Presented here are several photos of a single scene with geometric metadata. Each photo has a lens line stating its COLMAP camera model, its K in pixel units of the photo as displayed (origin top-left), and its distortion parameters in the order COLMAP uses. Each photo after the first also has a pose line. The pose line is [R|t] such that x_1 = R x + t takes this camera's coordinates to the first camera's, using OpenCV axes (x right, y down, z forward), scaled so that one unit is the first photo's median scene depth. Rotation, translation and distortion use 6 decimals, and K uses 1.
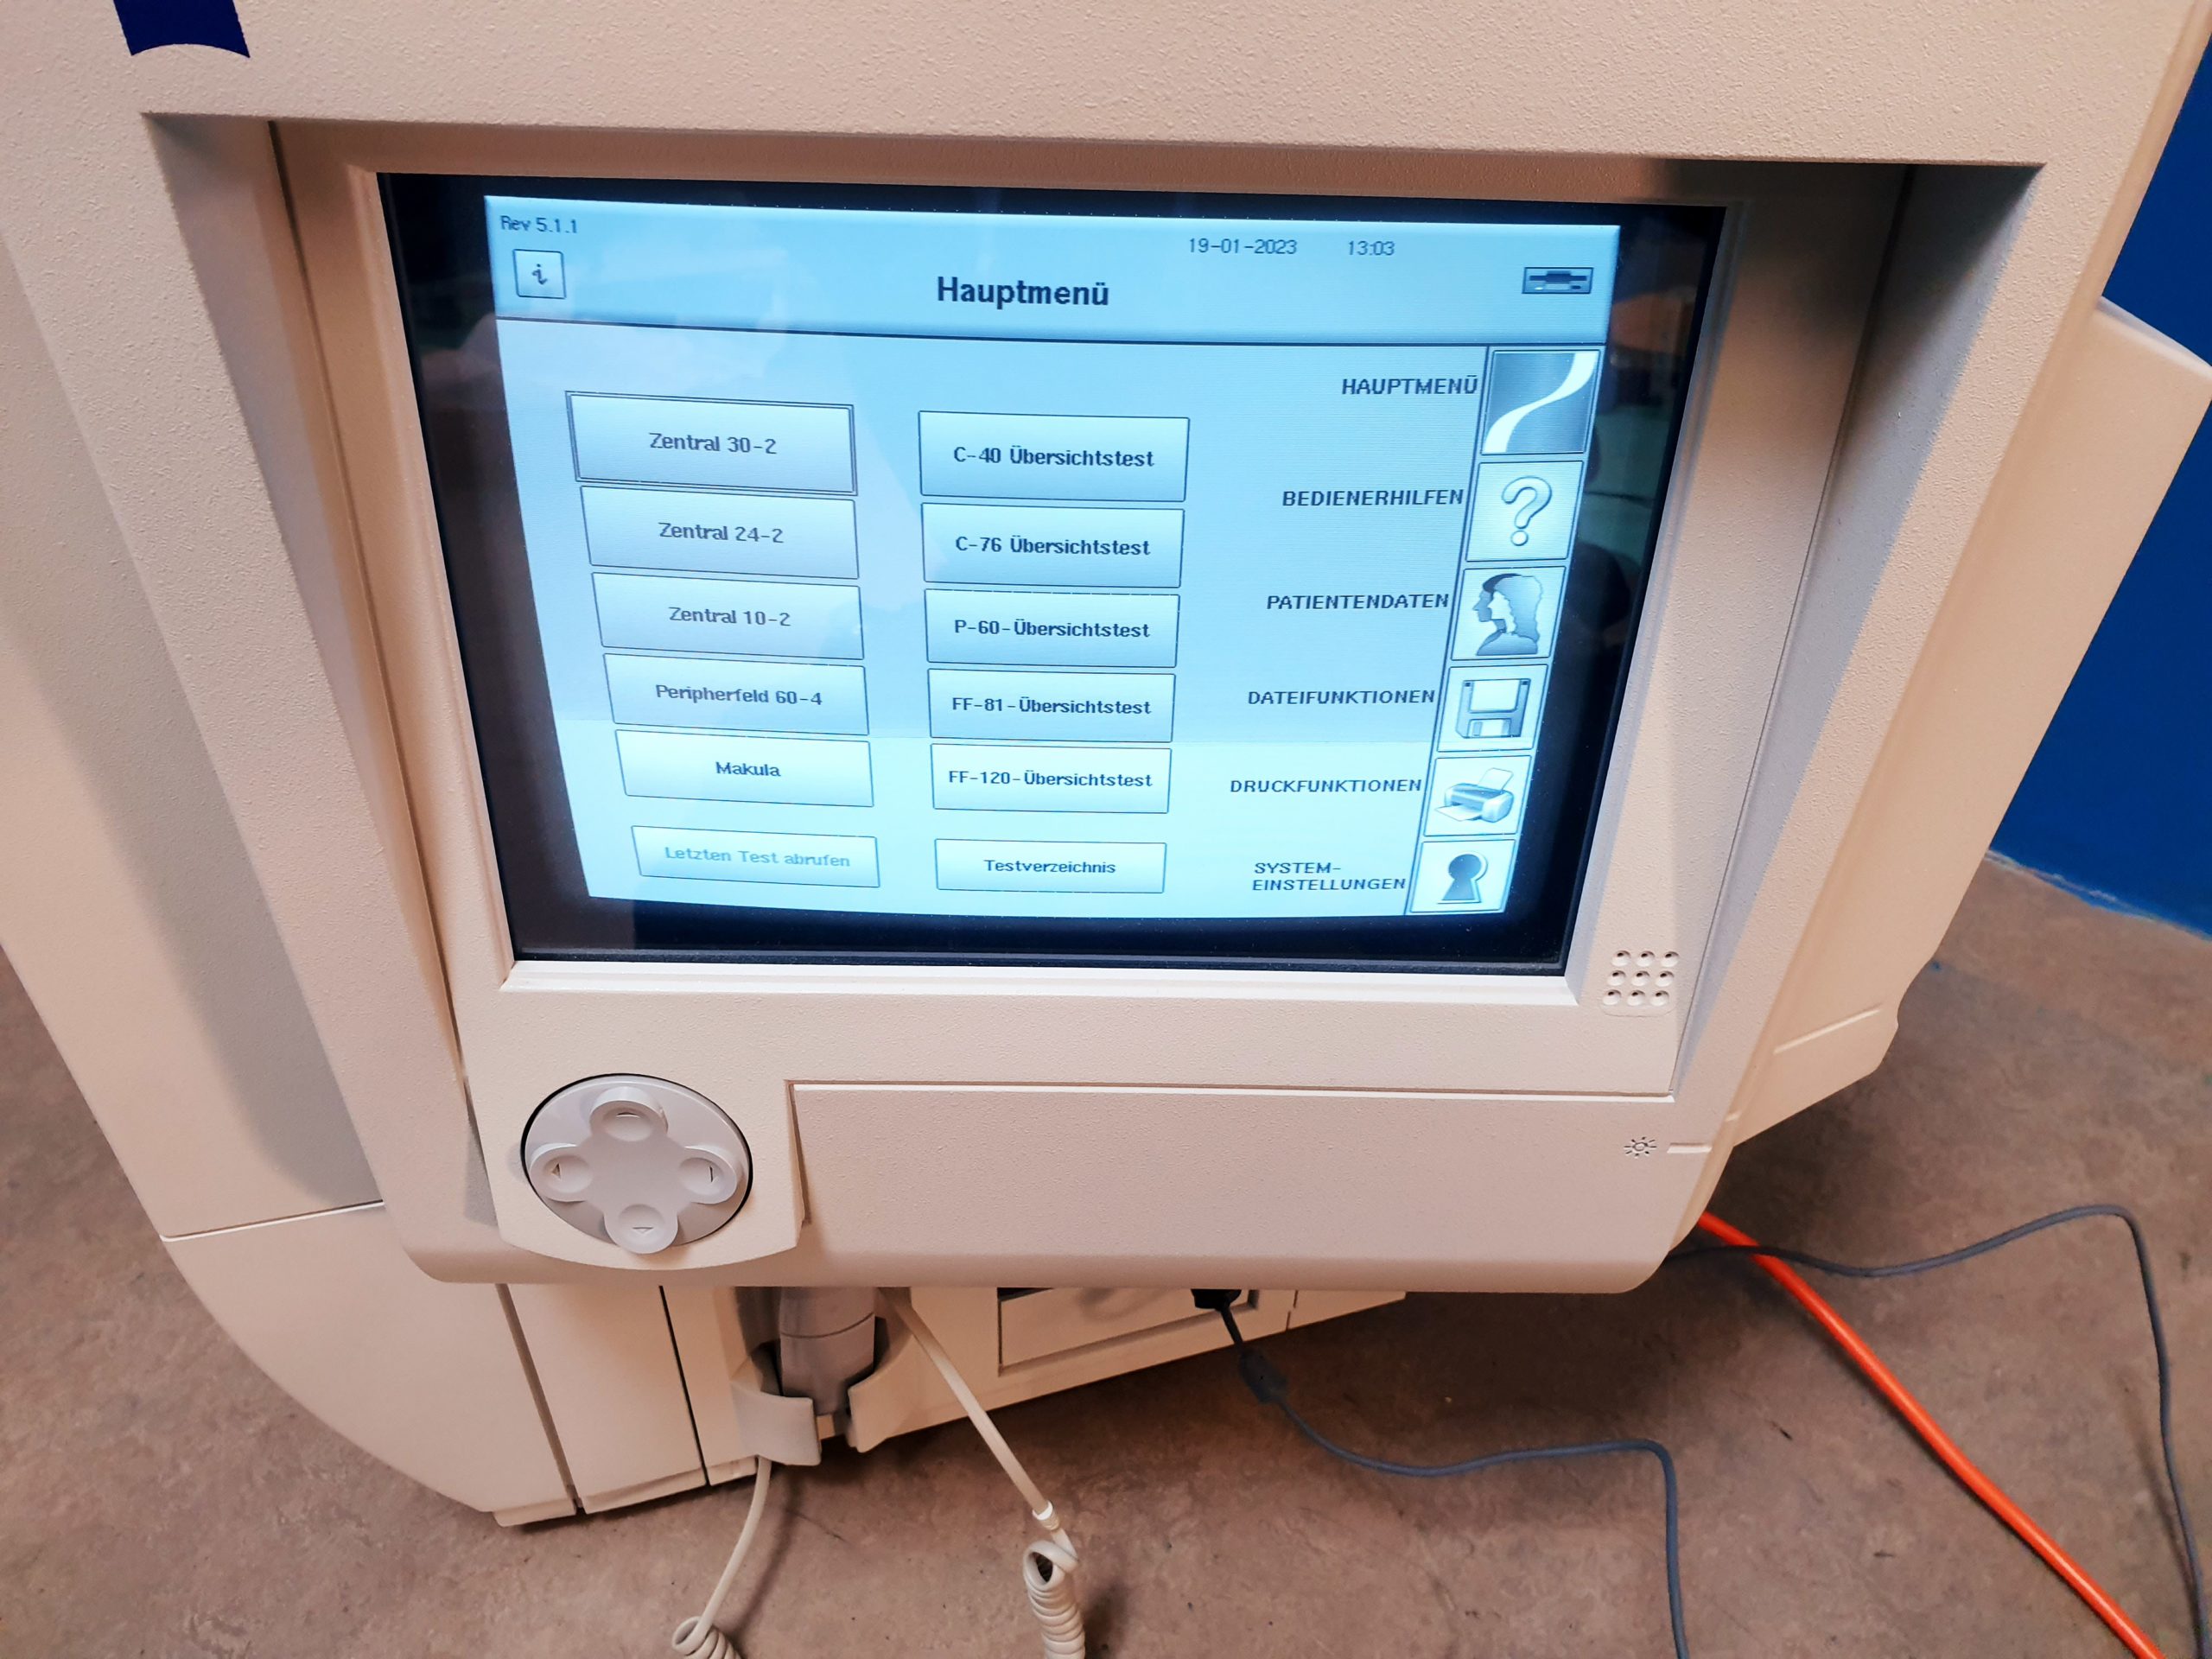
lens RADIAL K [[1715.3, 0, 1083.2], [0, 1715.3, 835.2], [0, 0, 1]] dist [-0.024024, 0.044846]
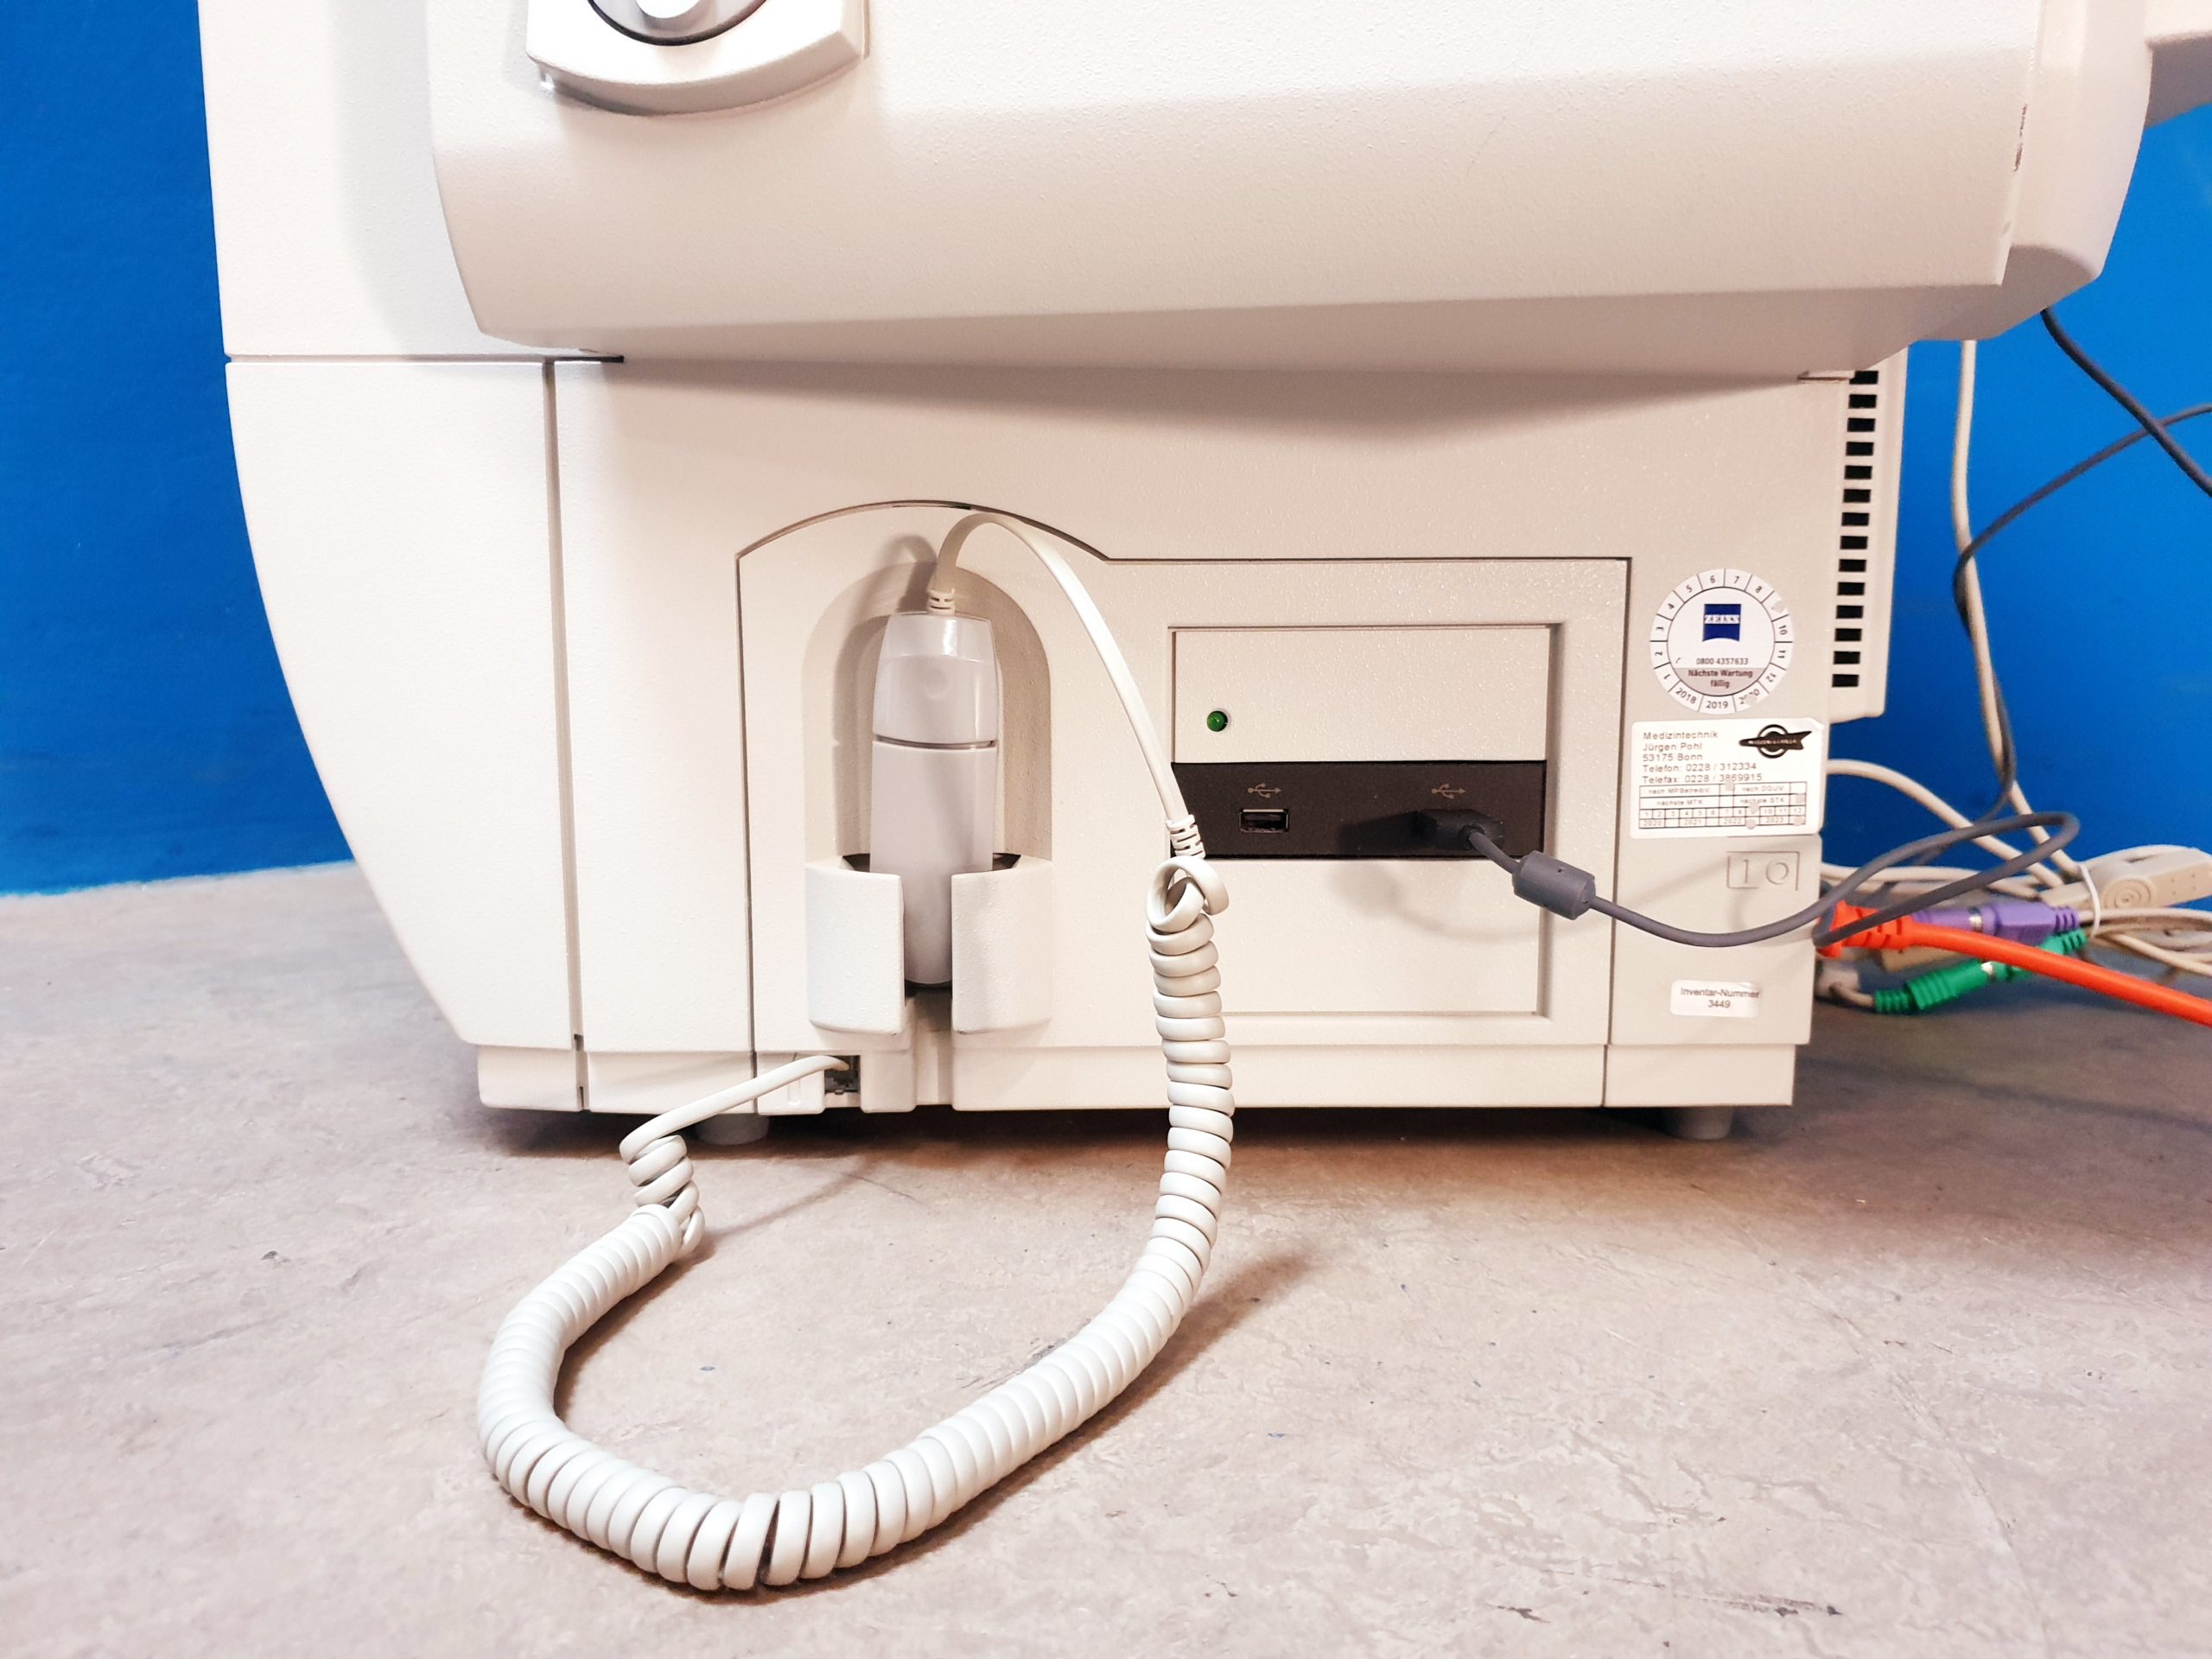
lens RADIAL K [[1737.8, 0, 1111.0], [0, 1737.8, 825.0], [0, 0, 1]] dist [-0.053030, 0.091018]
pose [[0.964124, 0.025797, -0.264196, 0.119196], [-0.160775, 0.848702, -0.503841, 0.629546], [0.211226, 0.528241, 0.822402, 0.367608]]
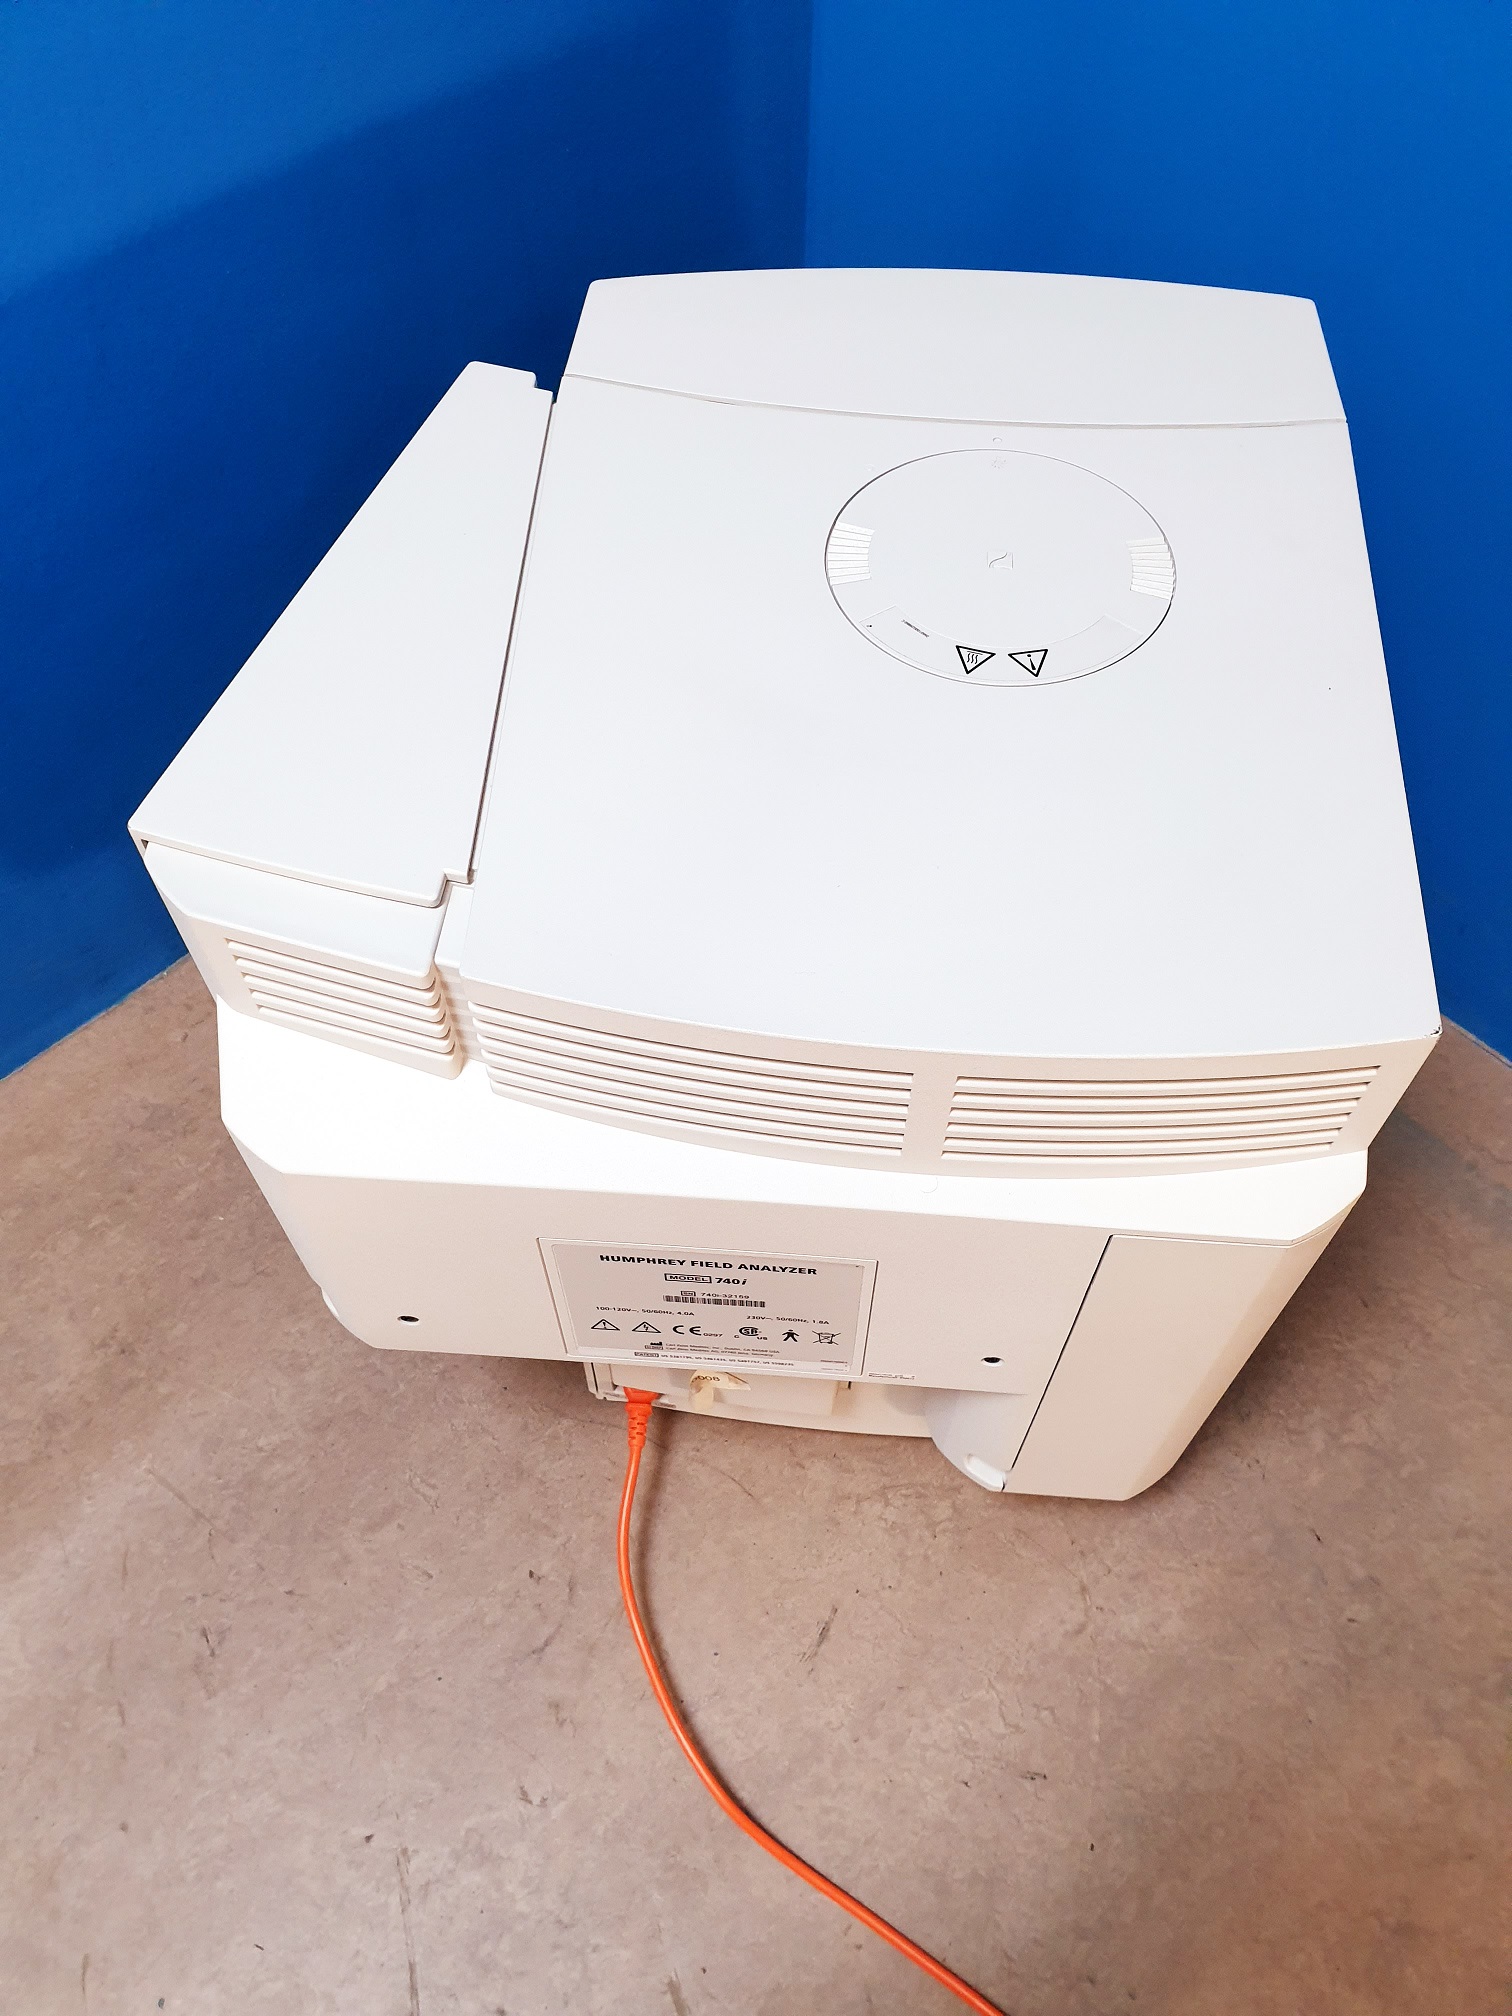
lens RADIAL K [[1532.5, 0, 756.0], [0, 1532.5, 1008.0], [0, 0, 1]] dist [-0.032673, 0.038899]
pose [[0.979854, 0.148740, -0.133276, -0.001560], [-0.112748, 0.962797, 0.245582, -0.474475], [0.164845, -0.225608, 0.960170, -0.415608]]
